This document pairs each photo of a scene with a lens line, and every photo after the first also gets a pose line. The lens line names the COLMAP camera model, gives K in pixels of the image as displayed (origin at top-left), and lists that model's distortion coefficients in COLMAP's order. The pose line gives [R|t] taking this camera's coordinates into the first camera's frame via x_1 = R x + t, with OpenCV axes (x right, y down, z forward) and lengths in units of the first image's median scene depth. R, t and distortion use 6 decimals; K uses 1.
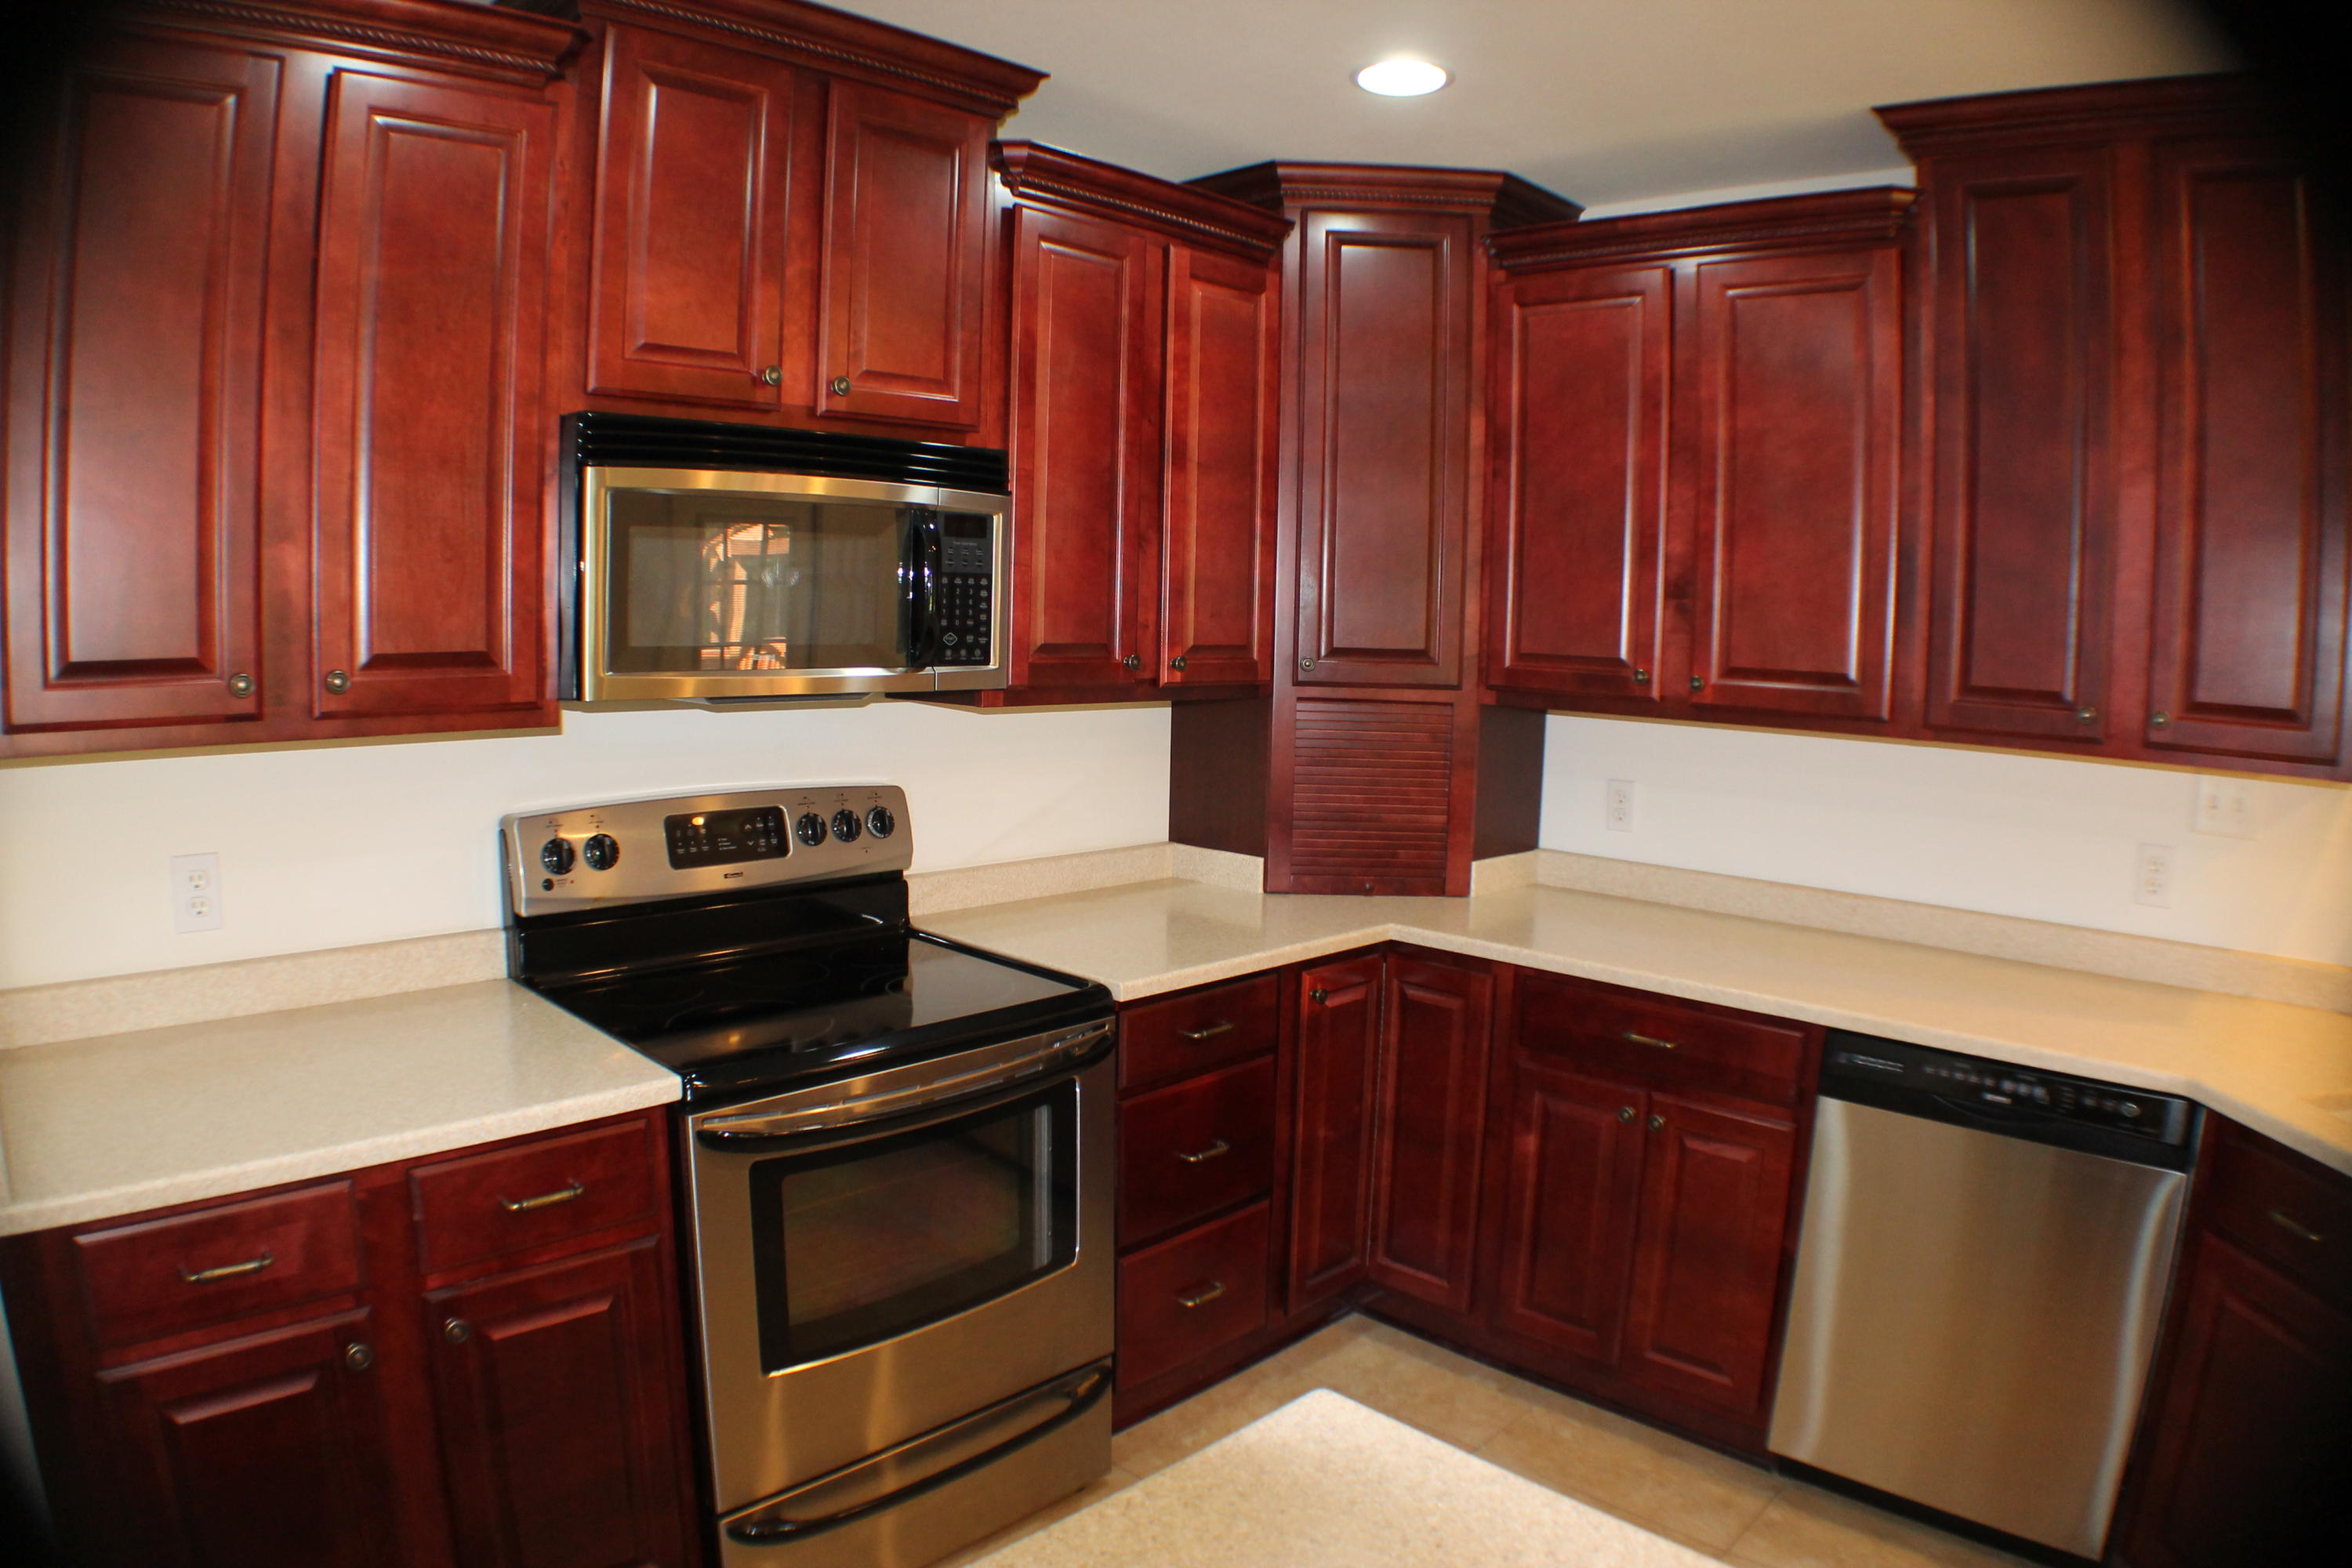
lens RADIAL K [[1481.5, 0, 1171.6], [0, 1481.5, 807.8], [0, 0, 1]] dist [-0.244879, 0.076379]
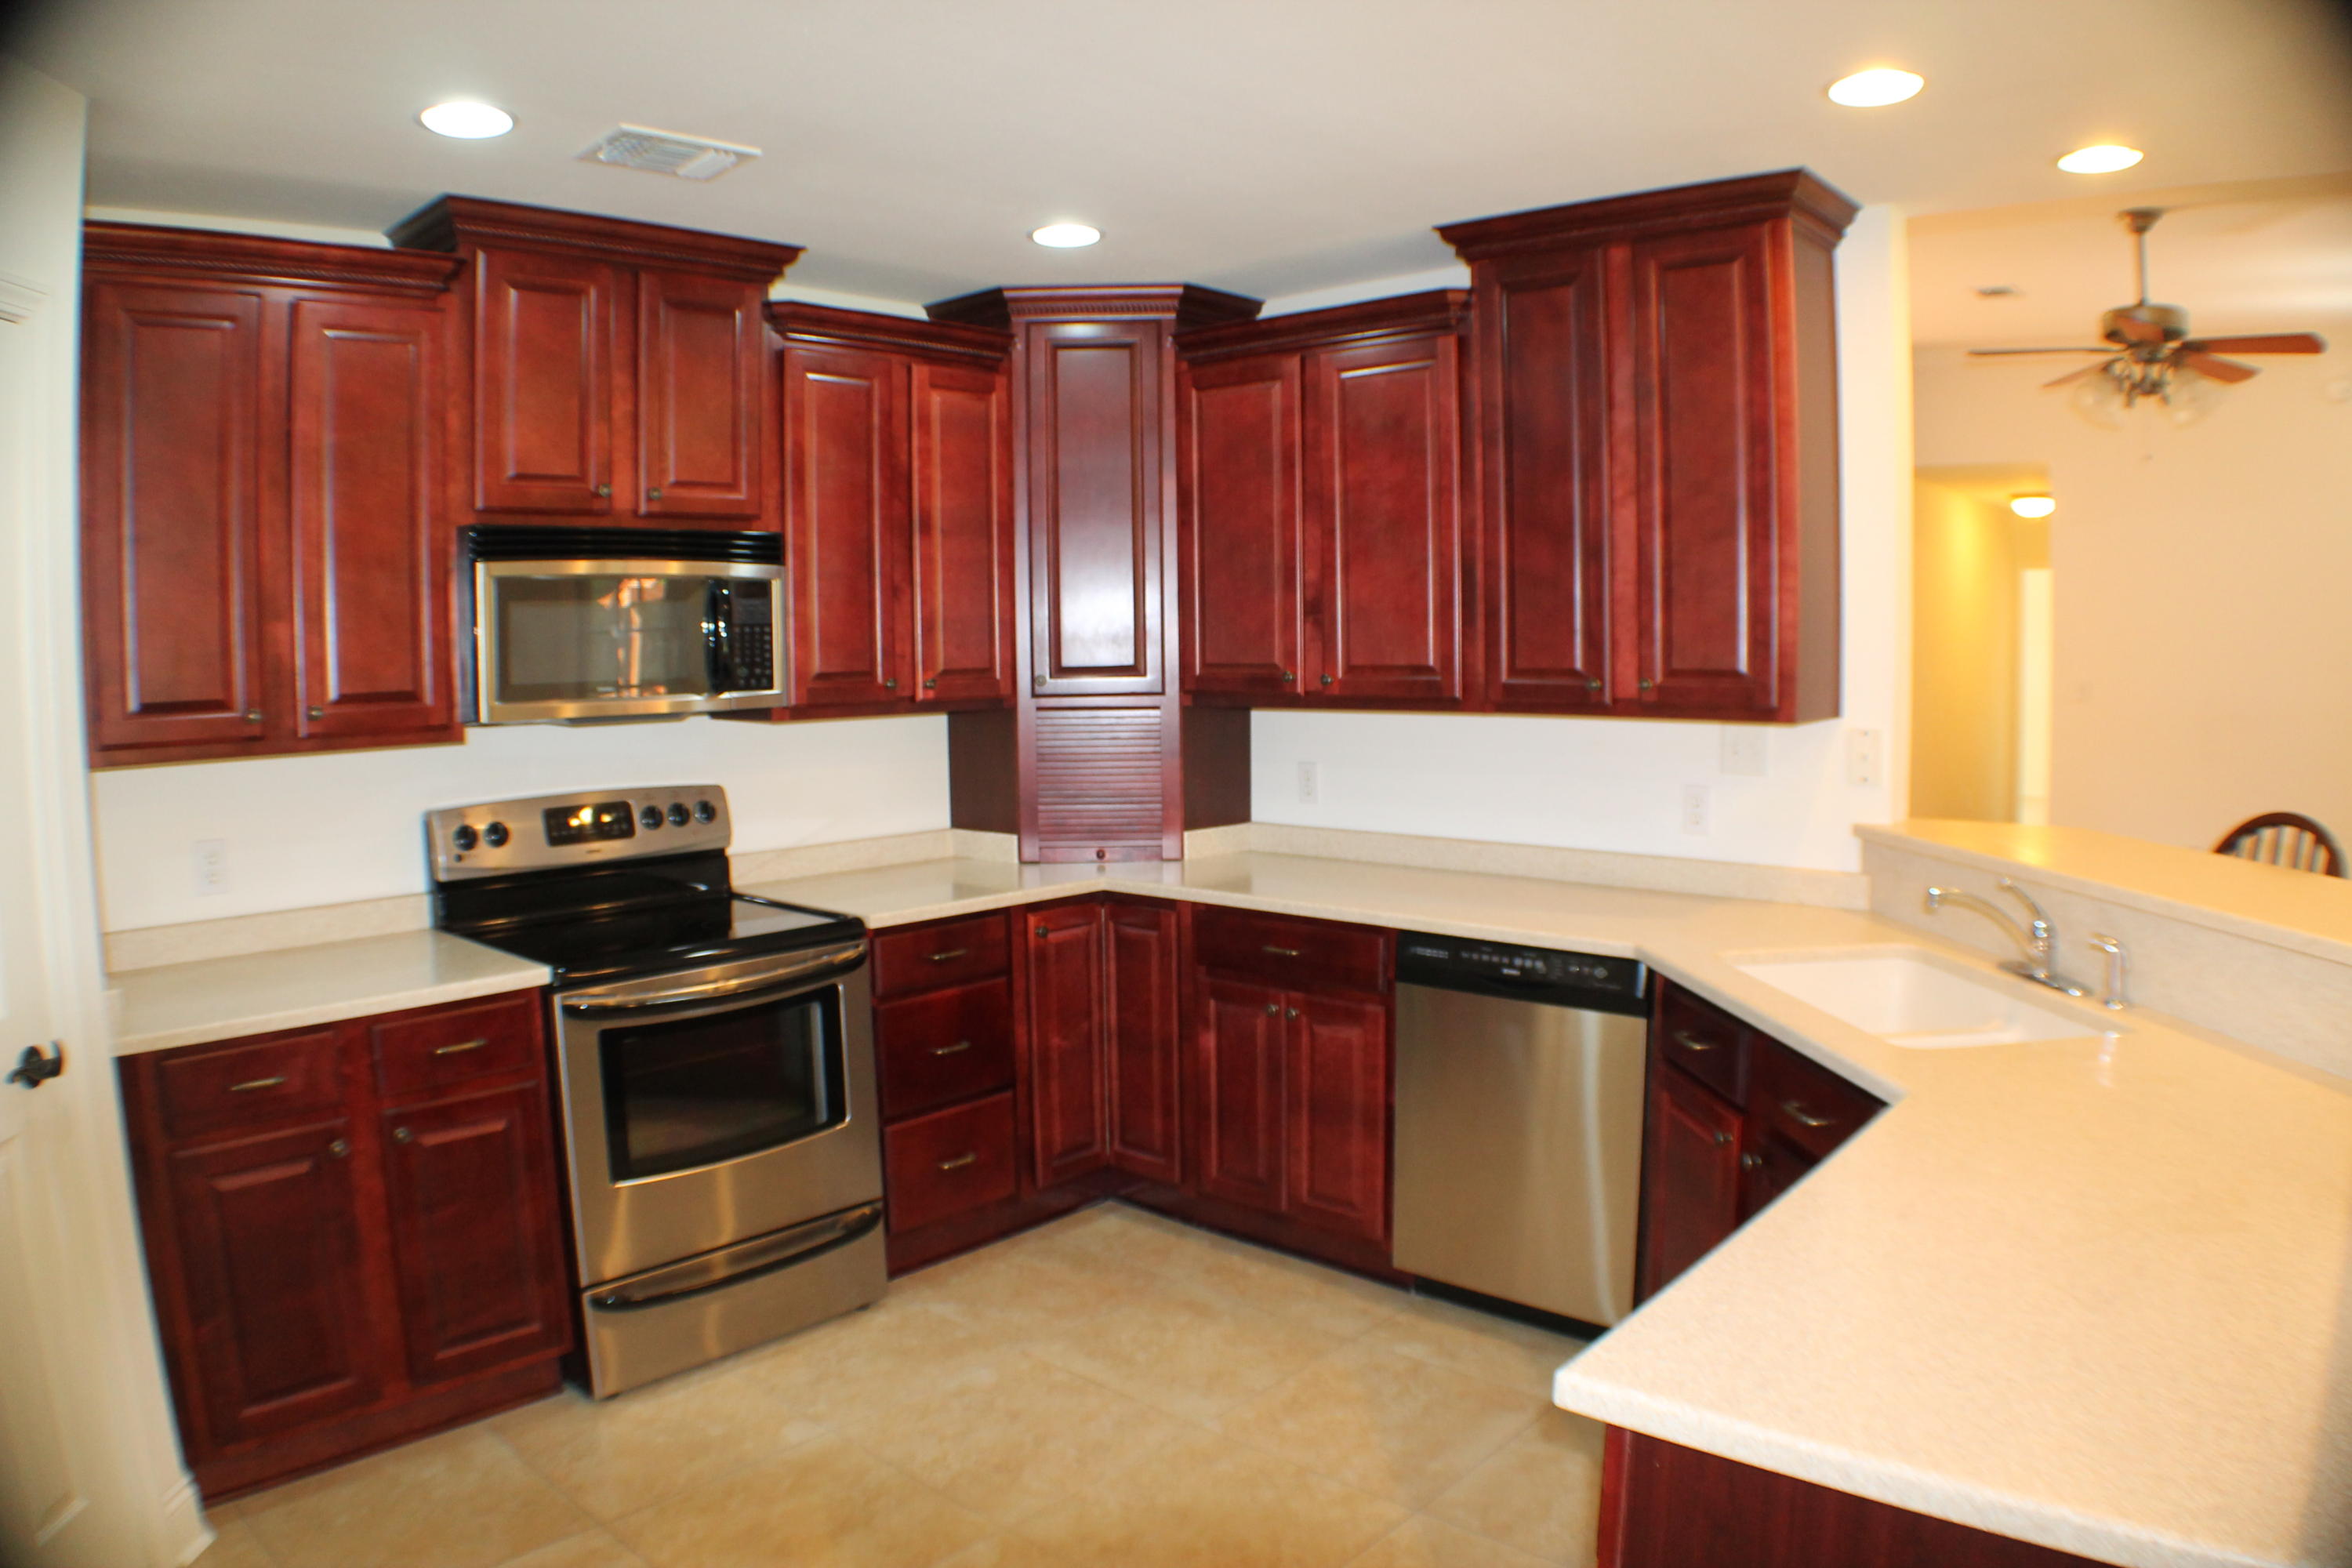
lens RADIAL K [[1582.4, 0, 1170.6], [0, 1582.4, 804.6], [0, 0, 1]] dist [-0.246999, 0.083083]
pose [[0.998630, -0.040803, 0.032749, 0.194862], [0.041746, 0.998718, -0.028625, 0.067488], [-0.031539, 0.029953, 0.999054, -0.459282]]
